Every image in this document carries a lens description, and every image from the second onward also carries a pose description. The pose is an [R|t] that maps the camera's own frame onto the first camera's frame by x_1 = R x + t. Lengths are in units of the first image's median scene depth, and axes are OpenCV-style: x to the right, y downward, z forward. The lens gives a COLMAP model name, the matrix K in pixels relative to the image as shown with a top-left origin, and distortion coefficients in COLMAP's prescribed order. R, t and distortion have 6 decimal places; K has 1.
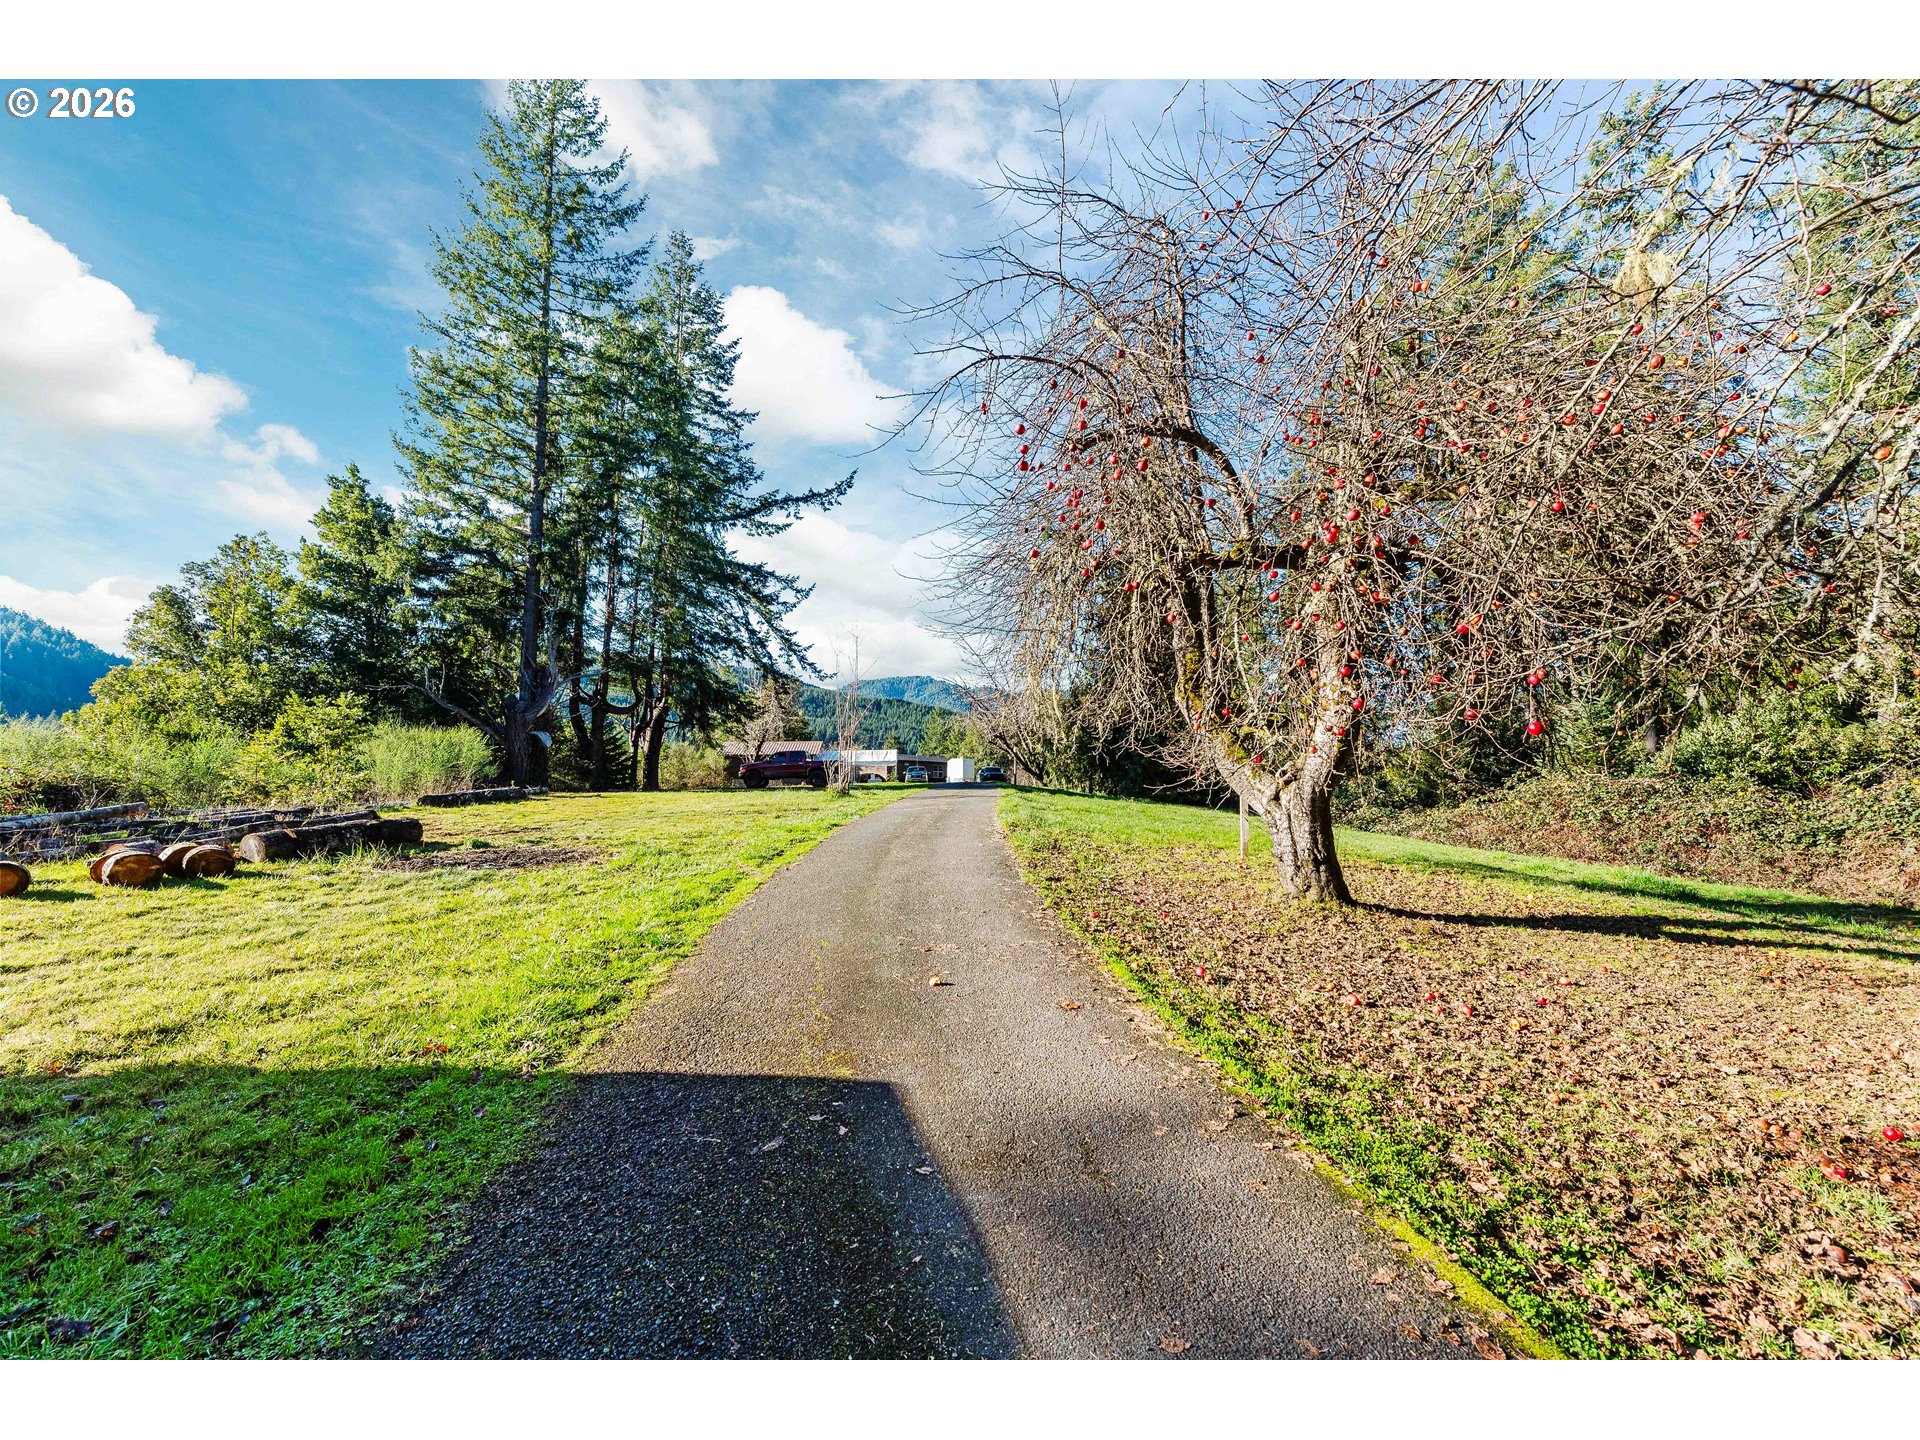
lens RADIAL K [[783.9, 0, 960.0], [0, 783.9, 720.0], [0, 0, 1]] dist [-0.000666, 0.000039]
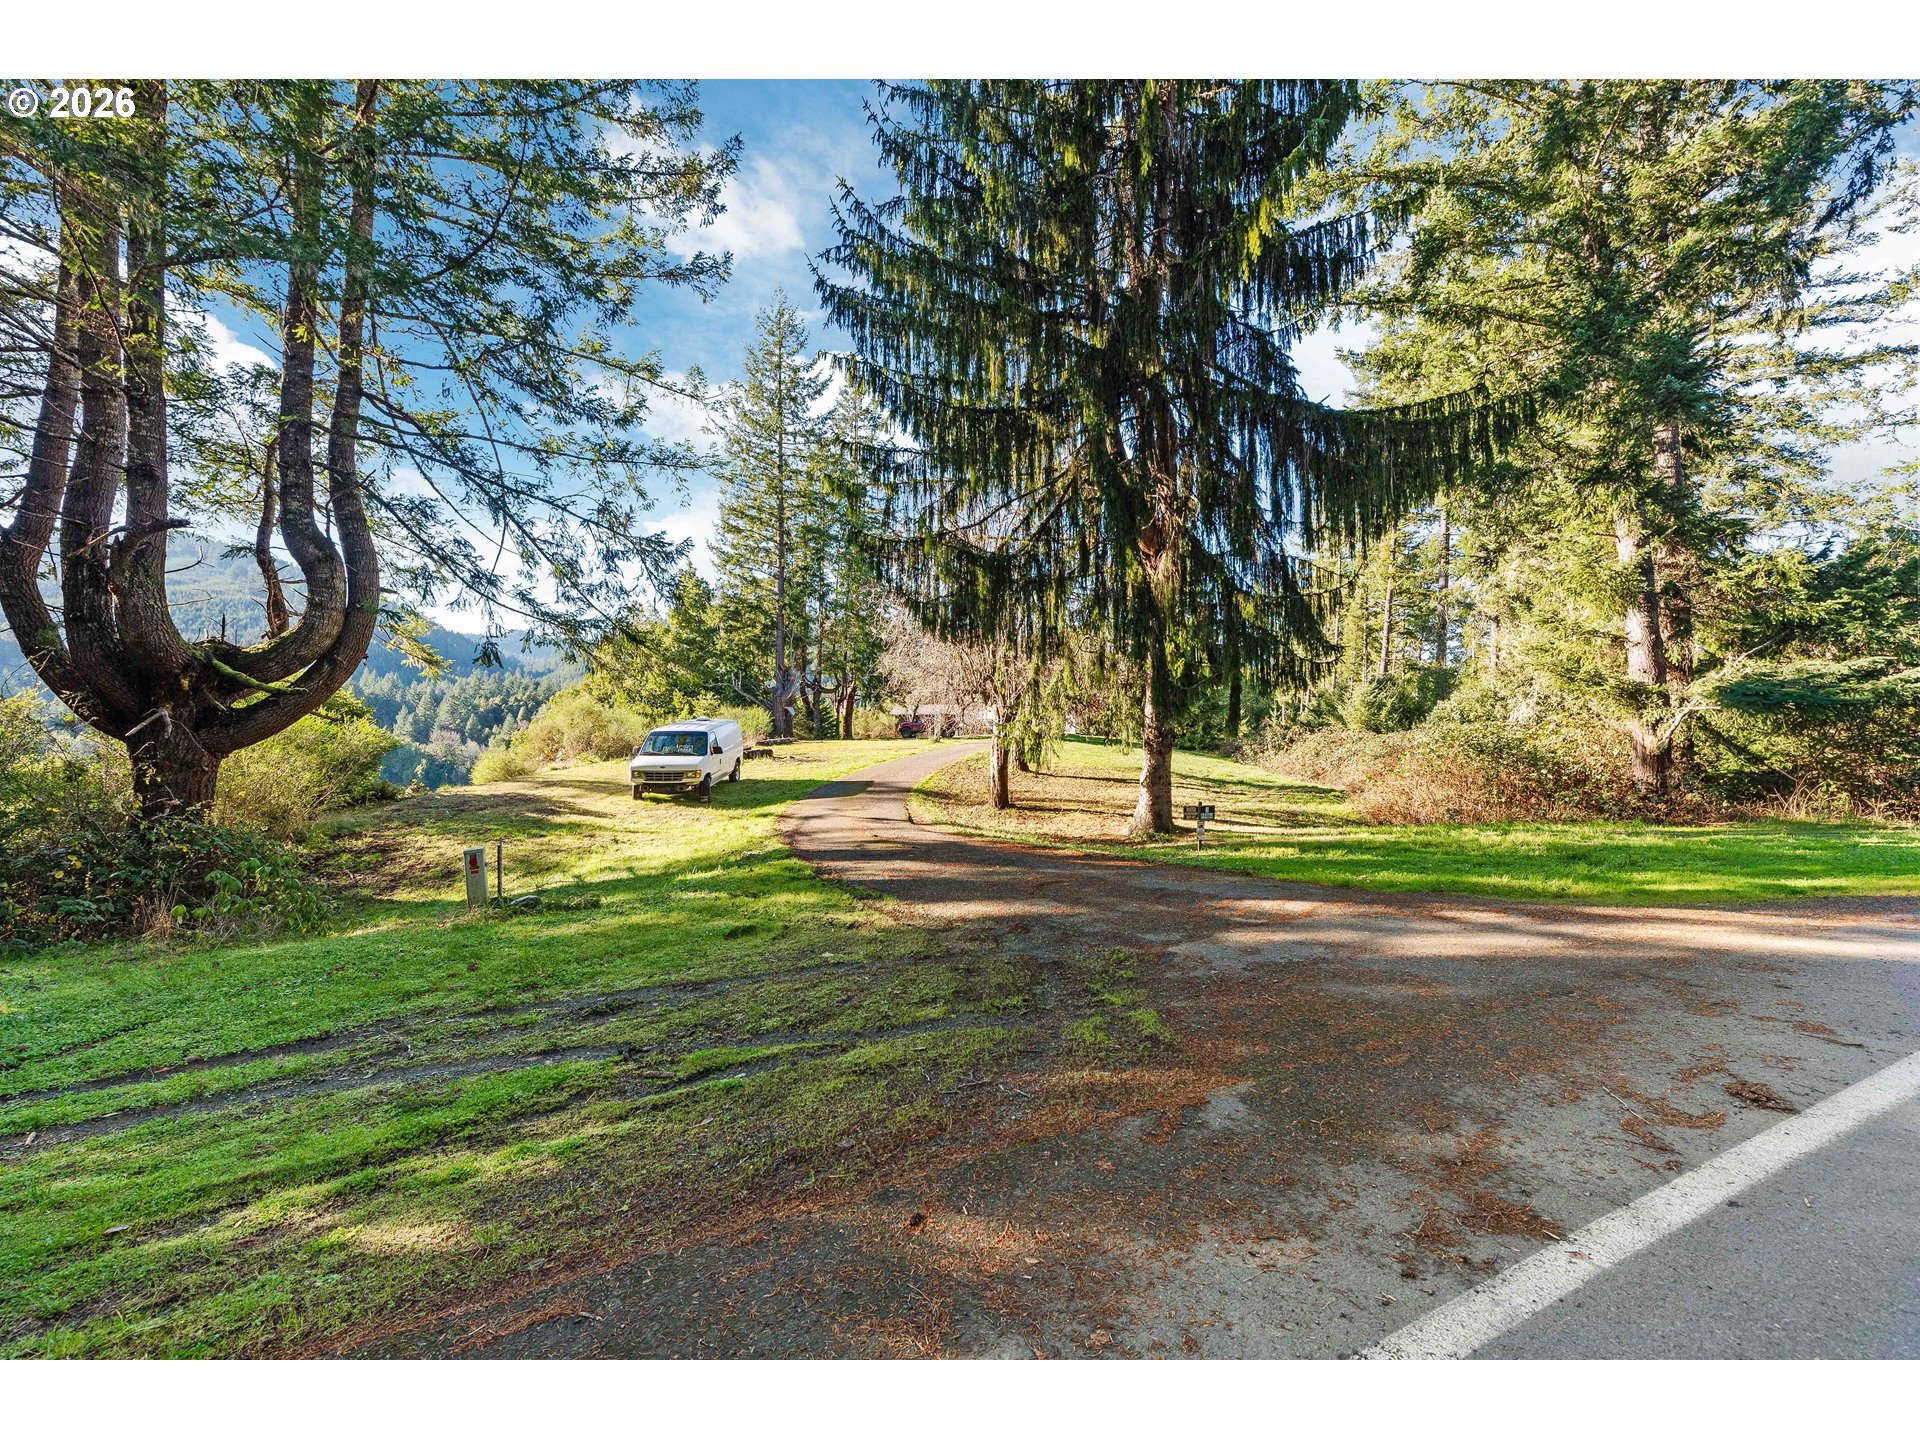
lens RADIAL K [[783.9, 0, 960.0], [0, 783.9, 720.0], [0, 0, 1]] dist [-0.000666, 0.000039]
pose [[0.973038, -0.007395, -0.230528, 0.231849], [0.021671, 0.997996, 0.059458, -0.046448], [0.229626, -0.062850, 0.971248, -0.583989]]
